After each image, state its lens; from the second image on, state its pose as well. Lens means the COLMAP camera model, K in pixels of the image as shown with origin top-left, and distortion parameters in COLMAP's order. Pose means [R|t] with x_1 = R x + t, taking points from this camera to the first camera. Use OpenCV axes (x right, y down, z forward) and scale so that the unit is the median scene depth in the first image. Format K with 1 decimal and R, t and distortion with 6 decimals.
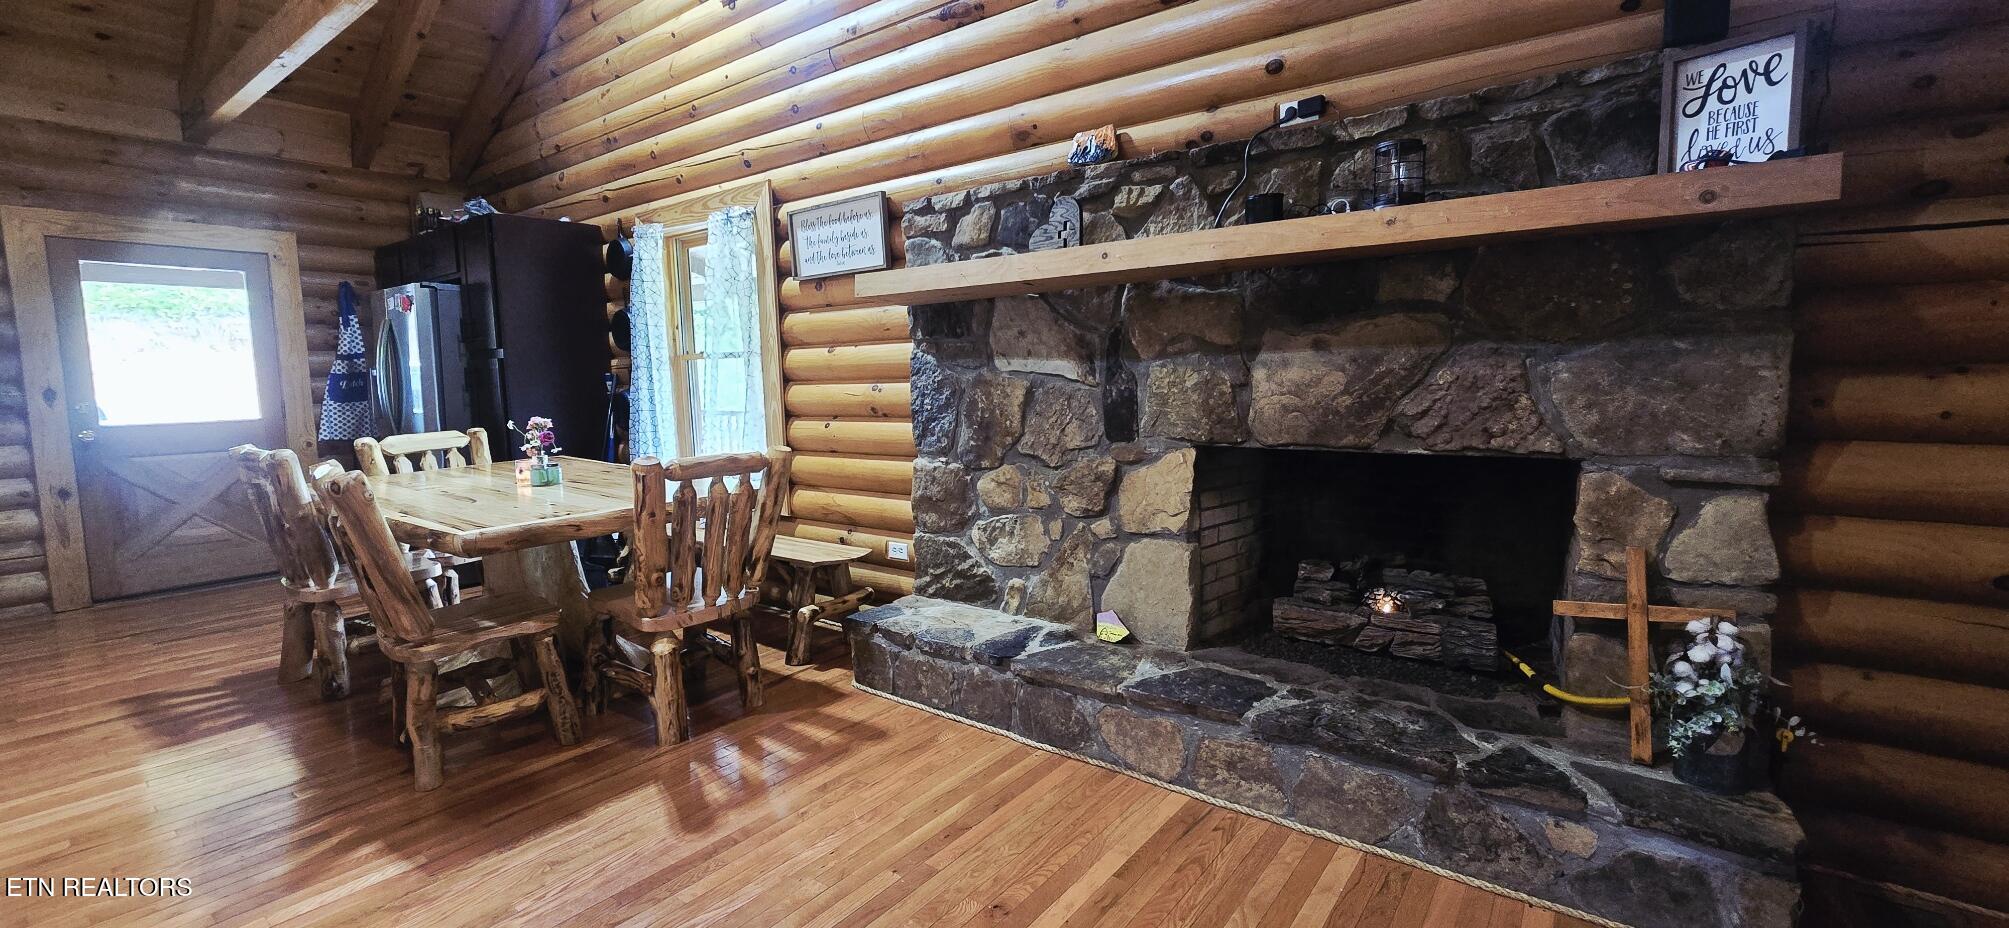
lens RADIAL K [[826.4, 0, 998.0], [0, 826.4, 455.9], [0, 0, 1]] dist [-0.003171, 0.000953]
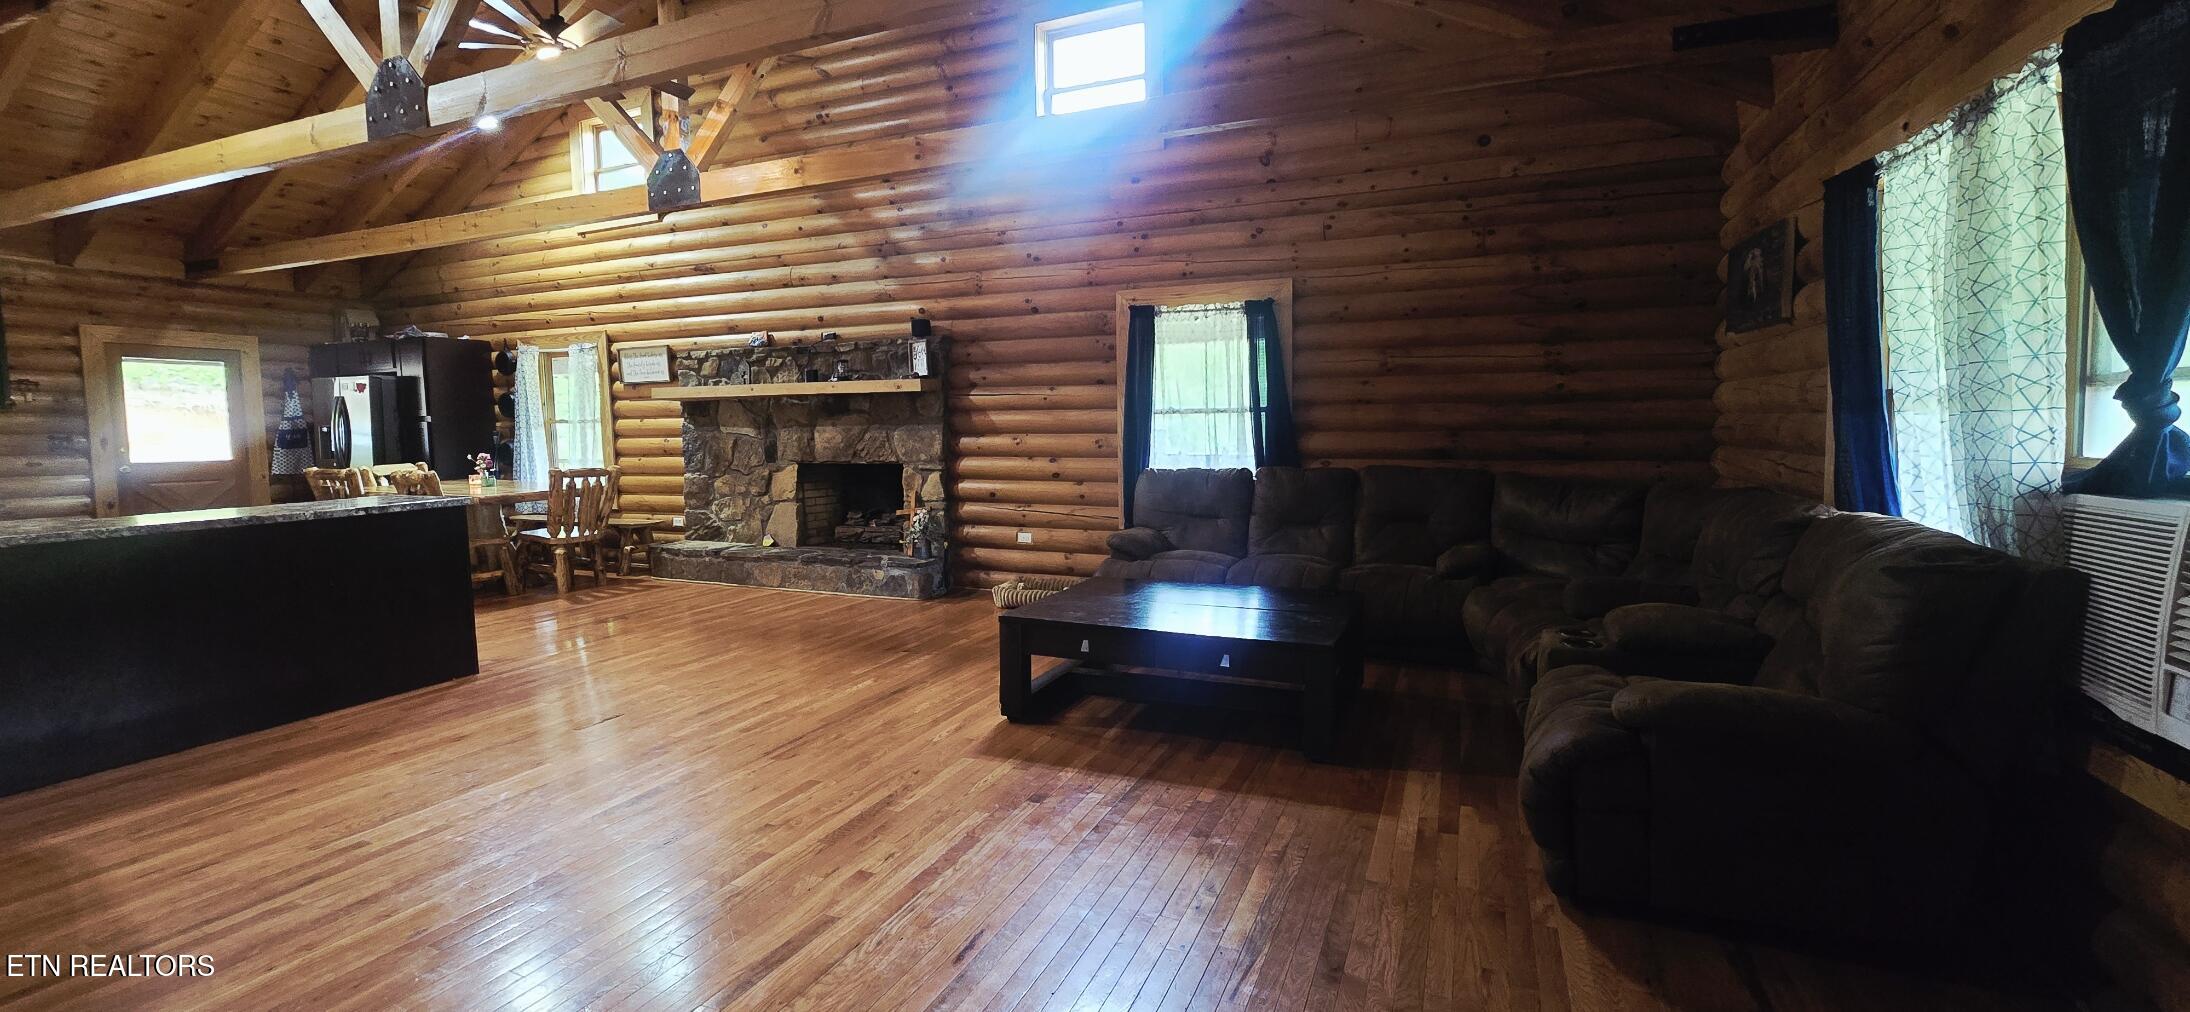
lens RADIAL K [[900.9, 0, 1082.0], [0, 900.9, 497.1], [0, 0, 1]] dist [-0.003171, 0.000953]
pose [[0.971513, -0.009850, 0.236782, 0.377340], [0.015691, 0.999617, -0.022792, 0.145765], [-0.236467, 0.025858, 0.971295, -1.624619]]
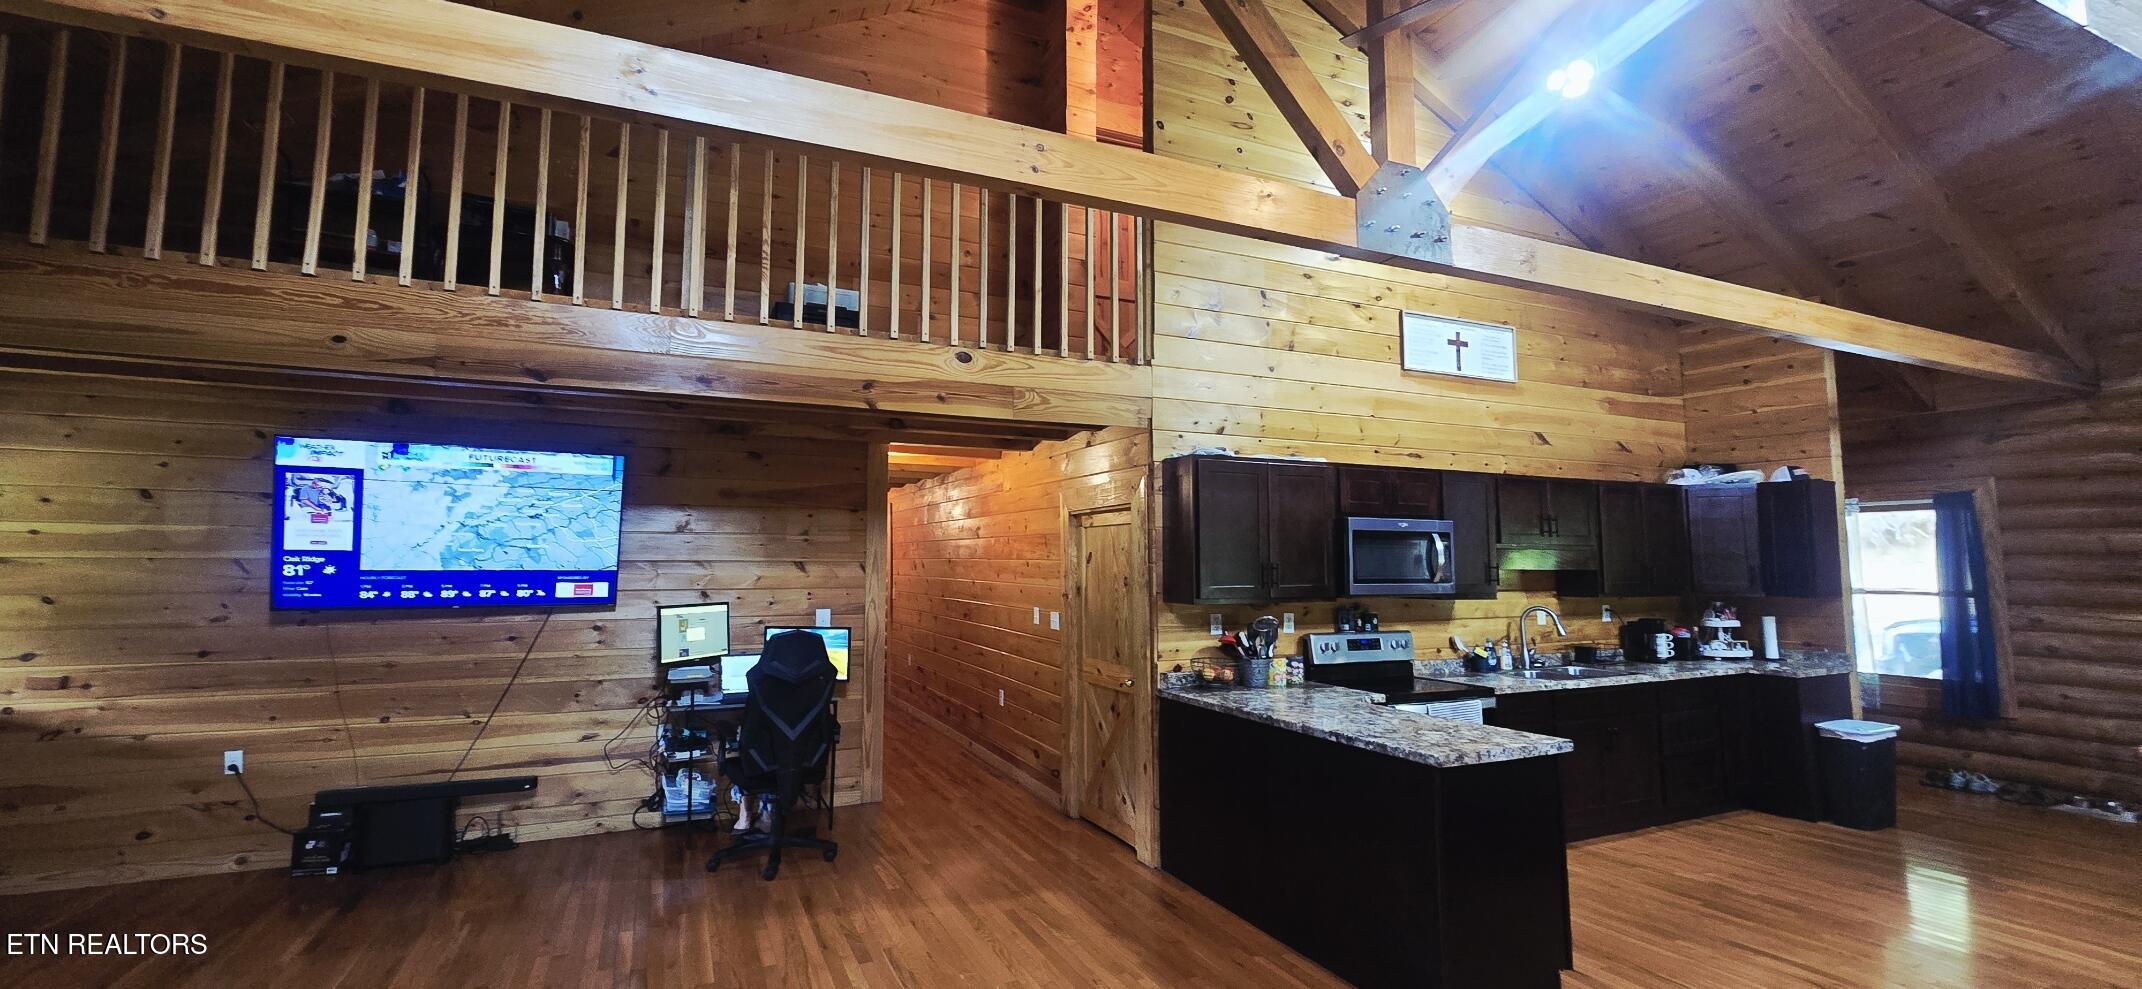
lens RADIAL K [[881.2, 0, 1061.4], [0, 881.2, 484.1], [0, 0, 1]] dist [-0.003171, 0.000953]
pose [[-0.482006, -0.058588, -0.874207, 0.790902], [-0.077659, 0.996692, -0.023979, -0.143268], [0.872720, 0.056332, -0.484961, 0.173788]]
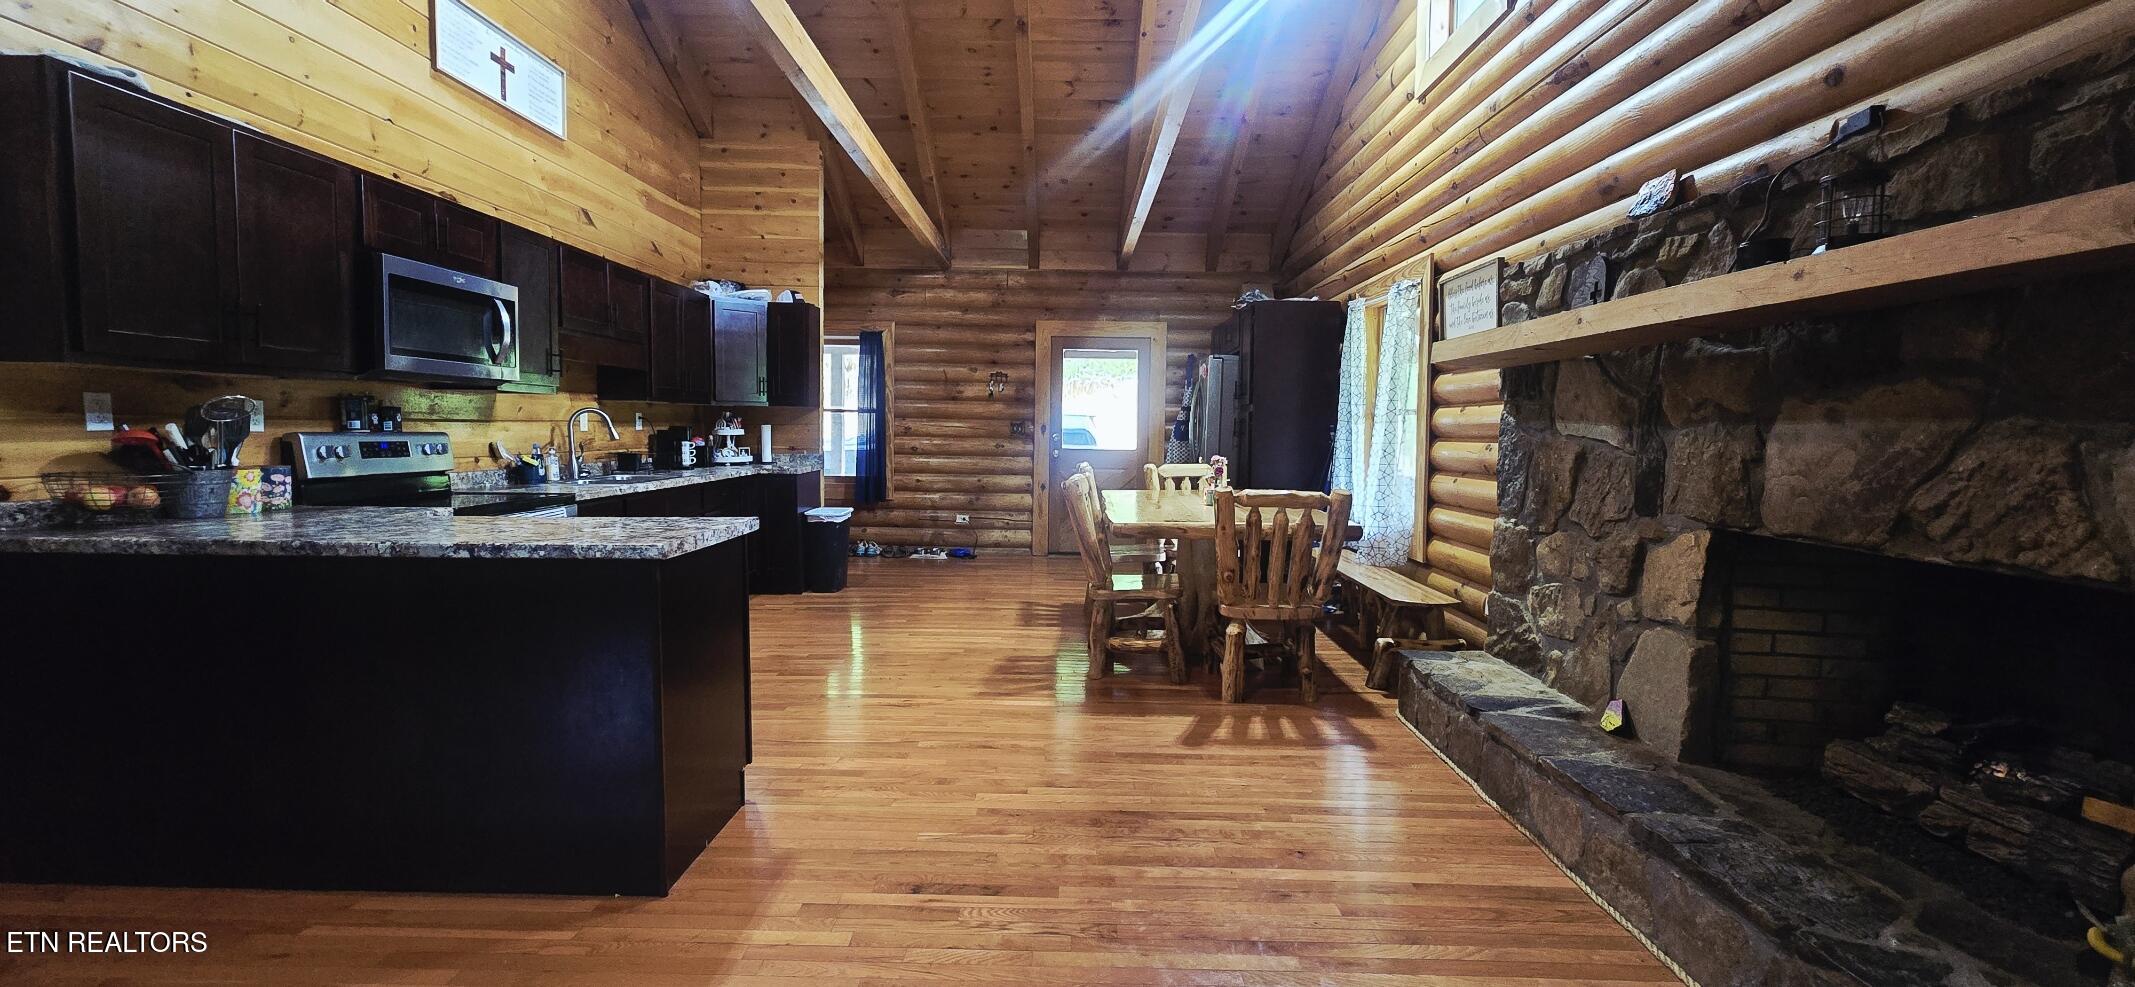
lens RADIAL K [[878.3, 0, 1054.6], [0, 878.3, 484.0], [0, 0, 1]] dist [-0.003171, 0.000953]
pose [[0.590344, 0.082244, -0.802951, 0.500409], [-0.107882, 0.993909, 0.022487, -0.003929], [0.799910, 0.073348, 0.595621, -0.090938]]
